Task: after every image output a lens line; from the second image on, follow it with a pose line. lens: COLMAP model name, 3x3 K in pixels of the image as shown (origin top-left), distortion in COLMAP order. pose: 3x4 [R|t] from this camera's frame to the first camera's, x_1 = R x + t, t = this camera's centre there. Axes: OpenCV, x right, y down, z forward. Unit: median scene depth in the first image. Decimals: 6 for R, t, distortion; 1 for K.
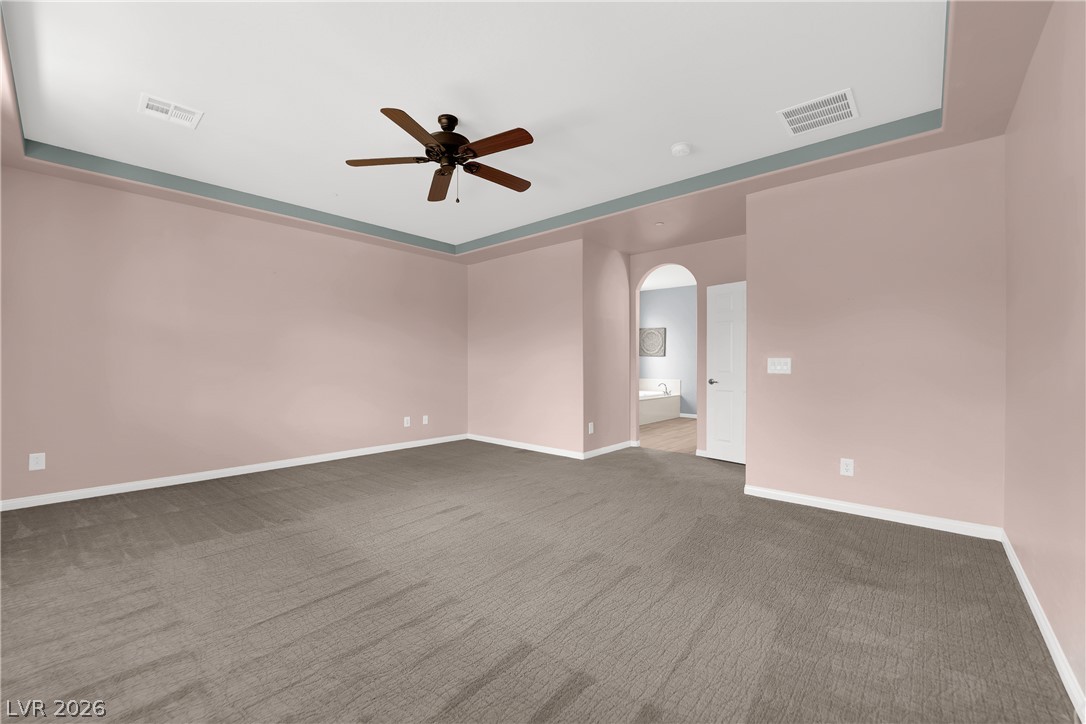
lens RADIAL K [[438.1, 0, 538.4], [0, 438.1, 363.1], [0, 0, 1]] dist [-0.006603, -0.005382]
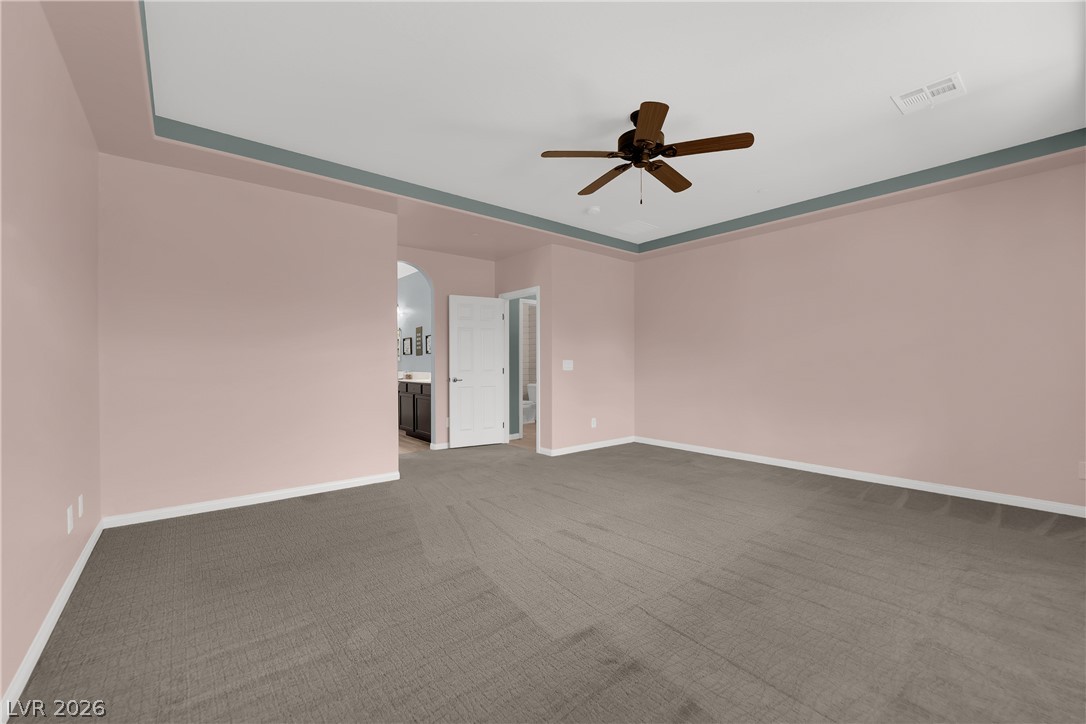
lens RADIAL K [[438.1, 0, 538.4], [0, 438.1, 363.1], [0, 0, 1]] dist [-0.006603, -0.005382]
pose [[0.165065, -0.001016, 0.986282, -1.117172], [0.005415, 0.999985, 0.000124, -0.001264], [-0.986268, 0.005320, 0.165068, 0.984781]]
